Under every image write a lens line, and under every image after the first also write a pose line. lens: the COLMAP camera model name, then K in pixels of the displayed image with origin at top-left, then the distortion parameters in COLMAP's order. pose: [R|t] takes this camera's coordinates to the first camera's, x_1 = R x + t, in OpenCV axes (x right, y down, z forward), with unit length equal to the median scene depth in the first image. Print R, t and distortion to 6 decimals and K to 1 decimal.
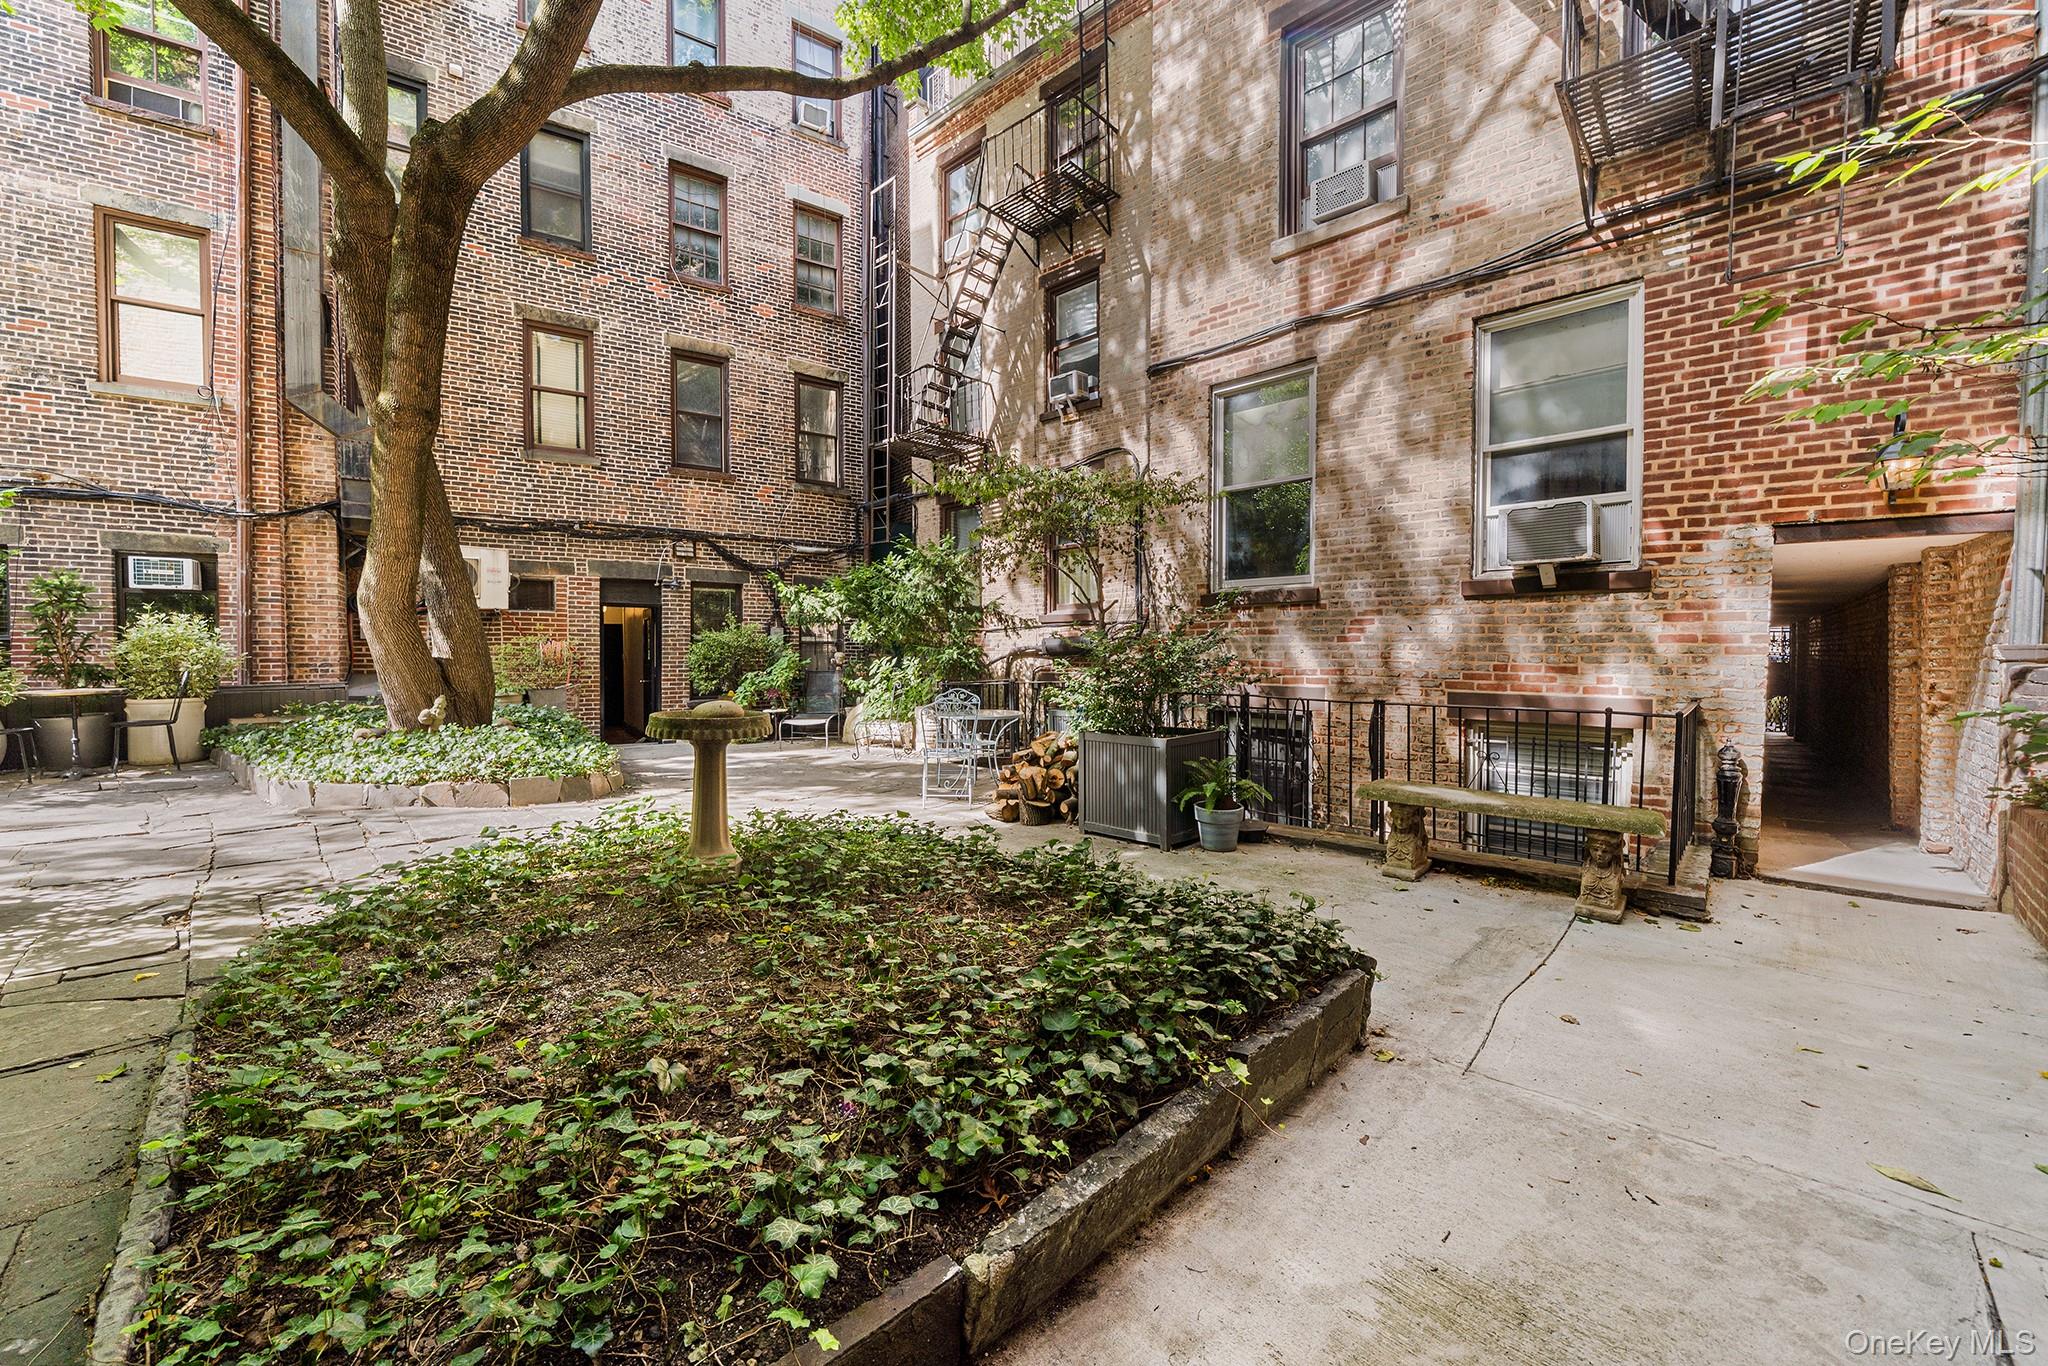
lens RADIAL K [[813.4, 0, 1020.5], [0, 813.4, 682.3], [0, 0, 1]] dist [-0.002103, -0.000240]
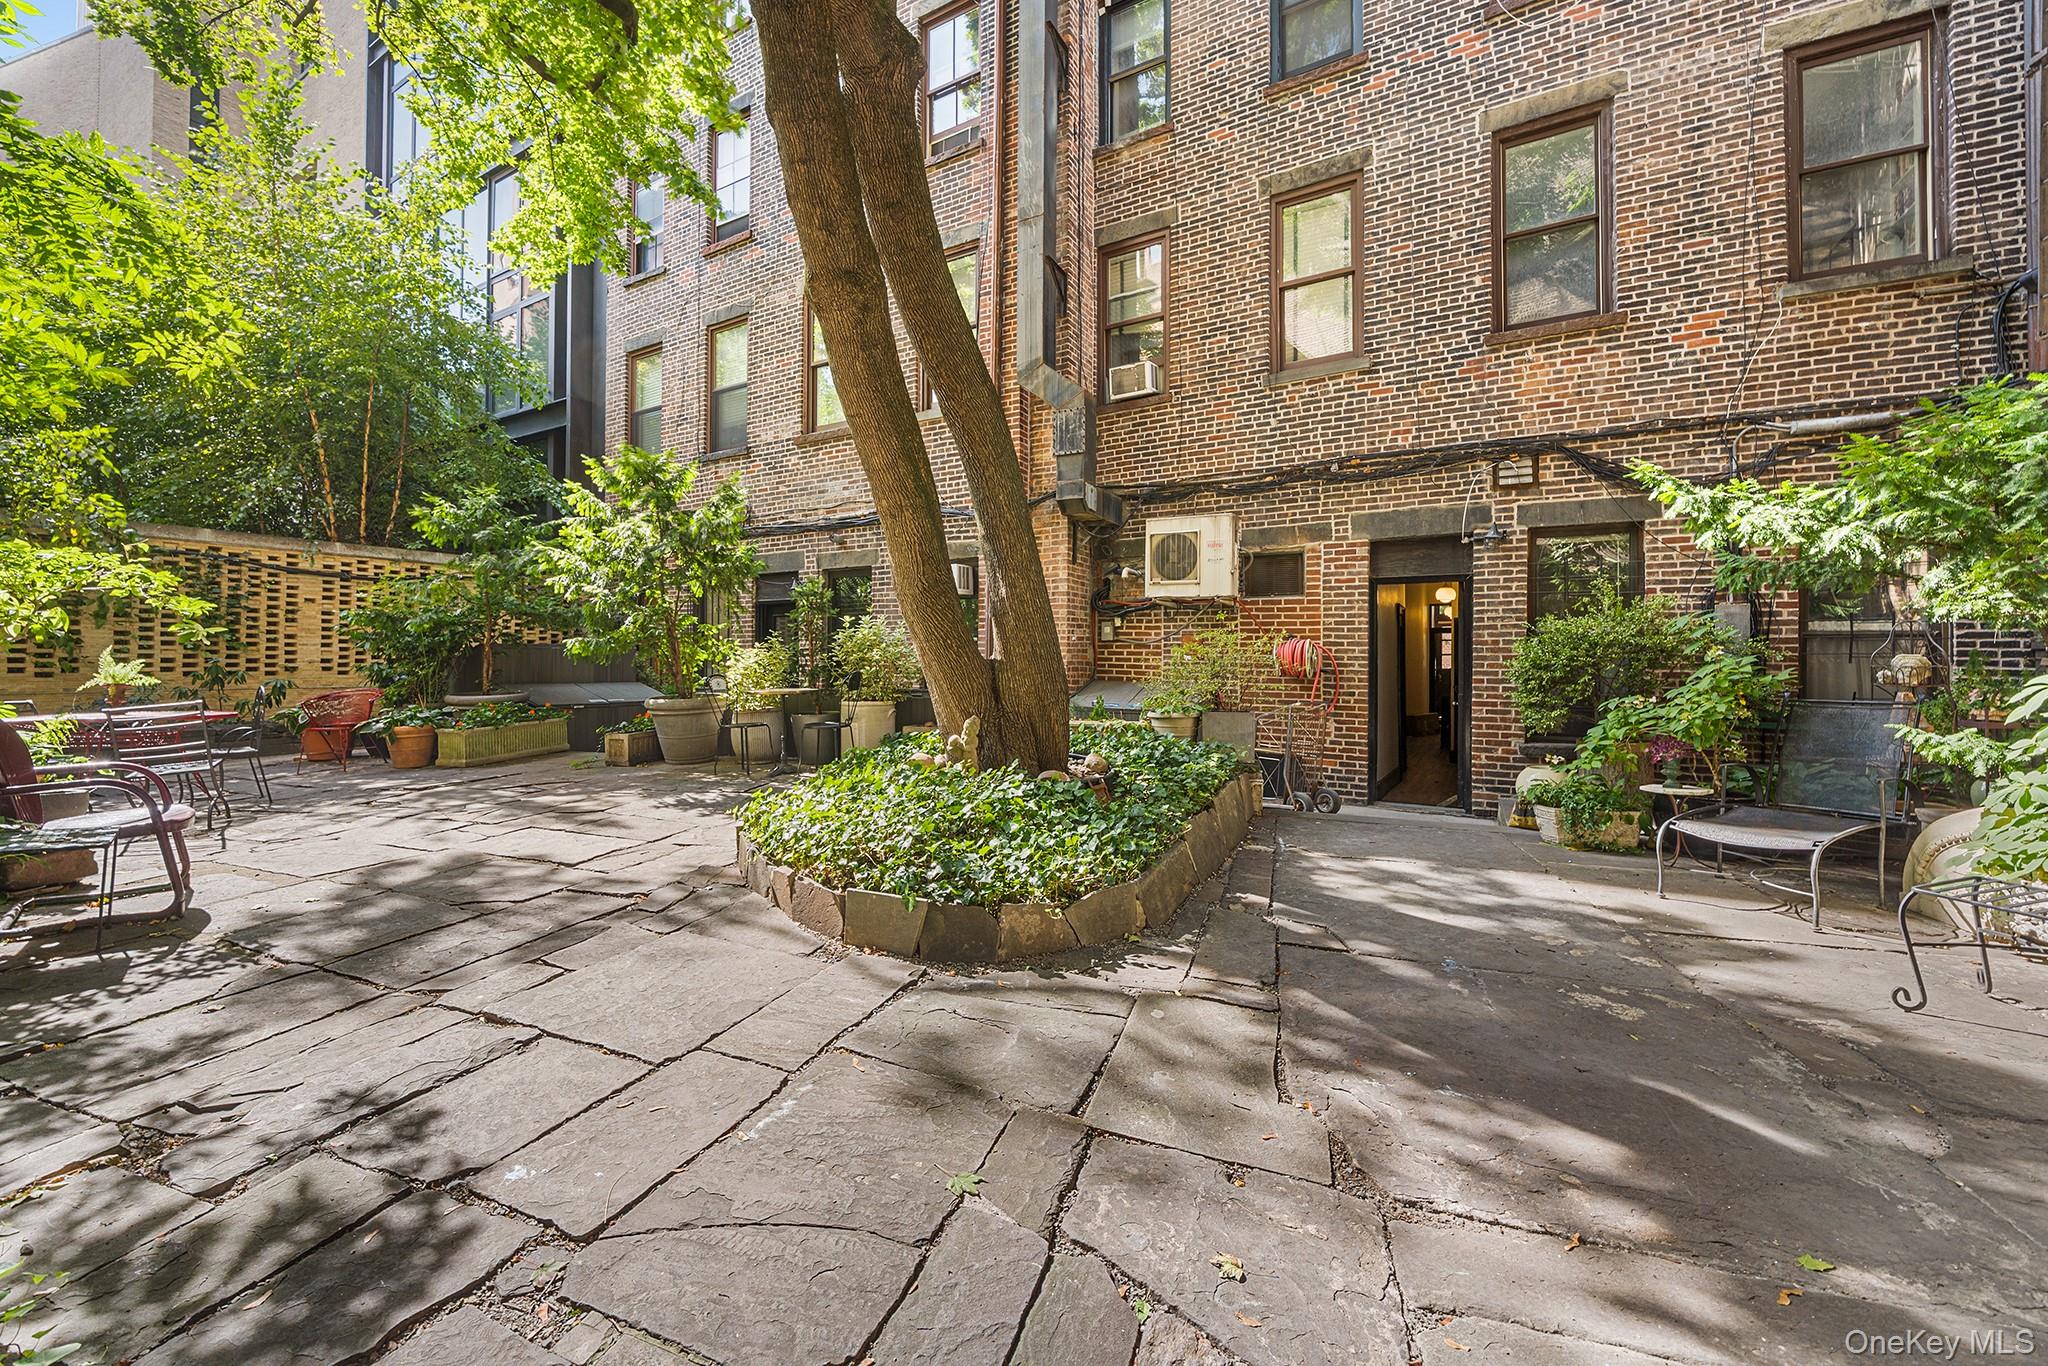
lens RADIAL K [[813.4, 0, 989.0], [0, 813.4, 648.6], [0, 0, 1]] dist [-0.002103, -0.000240]
pose [[0.416179, -0.010663, -0.909220, -0.058753], [-0.037165, 0.998896, -0.028726, -0.013379], [0.908523, 0.045747, 0.415323, 0.468305]]
